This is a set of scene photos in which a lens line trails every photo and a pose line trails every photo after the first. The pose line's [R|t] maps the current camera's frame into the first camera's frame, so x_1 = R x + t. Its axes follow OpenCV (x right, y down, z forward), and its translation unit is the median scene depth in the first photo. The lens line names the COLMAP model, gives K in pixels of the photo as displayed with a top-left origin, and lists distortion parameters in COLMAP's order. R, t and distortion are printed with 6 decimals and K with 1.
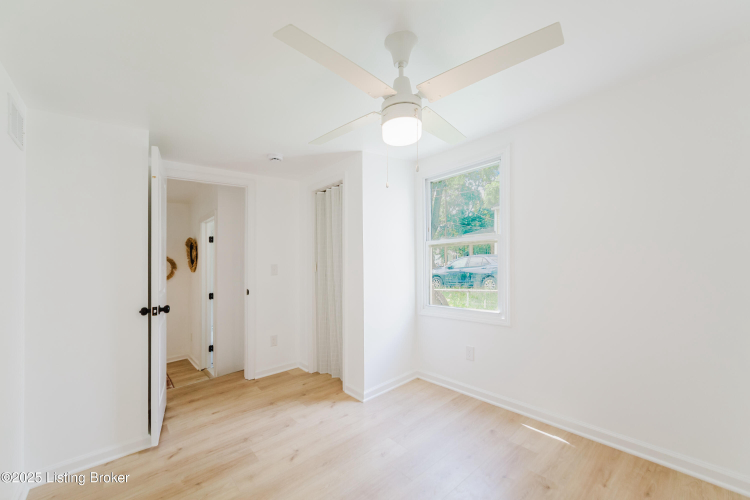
lens RADIAL K [[299.8, 0, 376.1], [0, 299.8, 248.4], [0, 0, 1]] dist [0.001732, -0.000083]
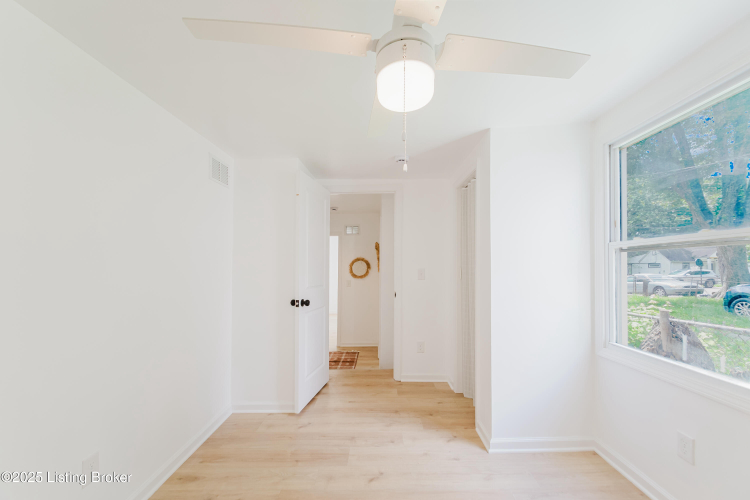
lens RADIAL K [[299.8, 0, 375.0], [0, 299.8, 250.9], [0, 0, 1]] dist [0.001732, -0.000083]
pose [[0.752349, 0.001299, -0.658763, 0.226261], [-0.002438, 0.999997, -0.000813, -0.004448], [0.658760, 0.002218, 0.752350, 0.206518]]
